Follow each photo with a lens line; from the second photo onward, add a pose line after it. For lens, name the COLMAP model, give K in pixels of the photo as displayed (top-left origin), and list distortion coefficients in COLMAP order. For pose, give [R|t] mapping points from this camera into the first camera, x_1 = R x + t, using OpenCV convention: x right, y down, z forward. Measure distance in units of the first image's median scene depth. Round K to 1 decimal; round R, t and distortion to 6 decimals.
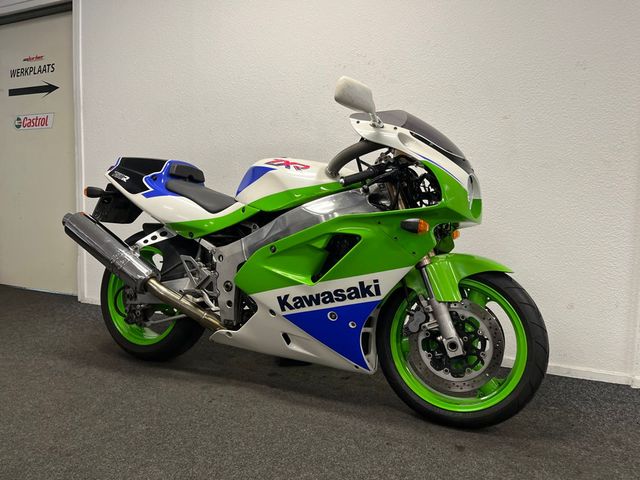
lens RADIAL K [[492.6, 0, 320.0], [0, 492.6, 240.0], [0, 0, 1]] dist [0.052901, -0.009266]
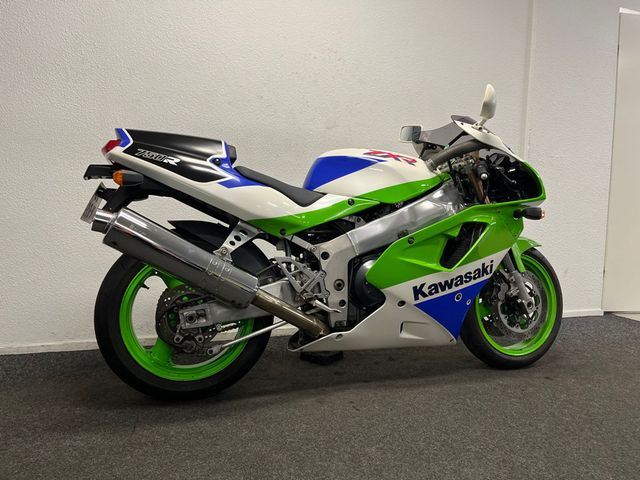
lens RADIAL K [[492.6, 0, 320.0], [0, 492.6, 240.0], [0, 0, 1]] dist [0.052901, -0.009266]
pose [[0.716645, -0.059308, 0.694912, -0.969132], [0.047274, 0.998217, 0.036442, -0.029765], [-0.695835, 0.006735, 0.718170, 0.415283]]
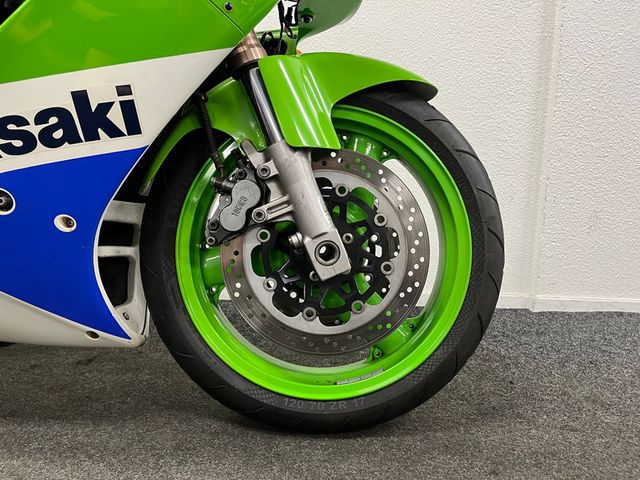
lens RADIAL K [[492.6, 0, 320.0], [0, 492.6, 240.0], [0, 0, 1]] dist [0.052901, -0.009266]
pose [[0.910971, -0.055005, 0.408786, 0.085721], [0.026203, 0.996784, 0.075732, 0.161190], [-0.411637, -0.058278, 0.909482, 0.585473]]
